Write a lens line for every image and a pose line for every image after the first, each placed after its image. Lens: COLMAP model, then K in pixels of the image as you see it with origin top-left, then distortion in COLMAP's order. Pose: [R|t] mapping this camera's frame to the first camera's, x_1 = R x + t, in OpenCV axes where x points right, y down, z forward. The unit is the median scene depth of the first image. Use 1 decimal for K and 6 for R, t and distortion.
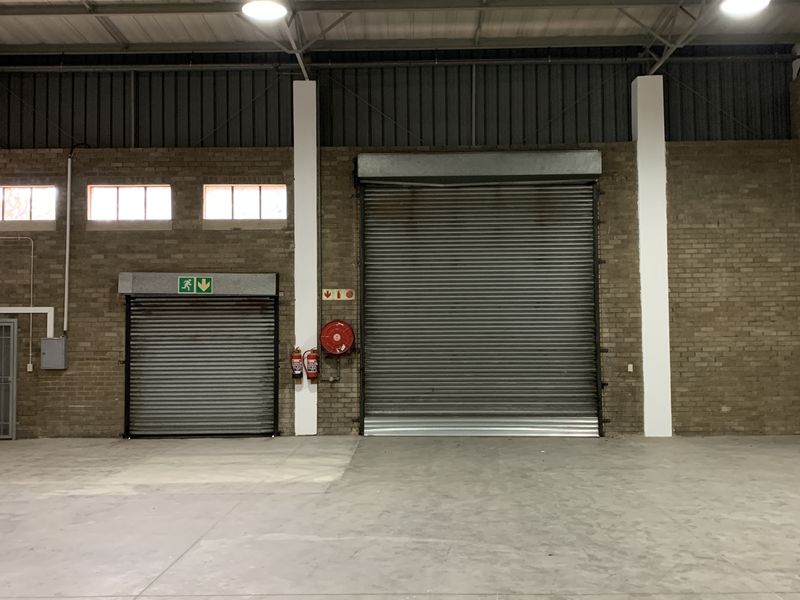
lens RADIAL K [[780.8, 0, 398.8], [0, 780.8, 300.4], [0, 0, 1]] dist [0.020439, 0.000000]
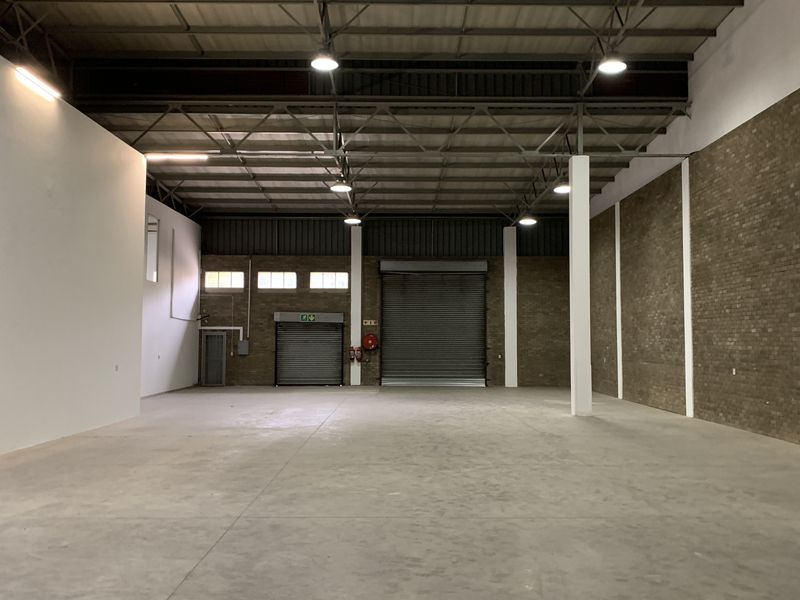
lens RADIAL K [[780.8, 0, 401.0], [0, 780.8, 298.8], [0, 0, 1]] dist [0.020439, 0.000000]
pose [[0.999626, 0.011681, 0.024726, -0.046825], [-0.011319, 0.999828, -0.014705, -0.043603], [-0.024894, 0.014419, 0.999586, -1.235569]]
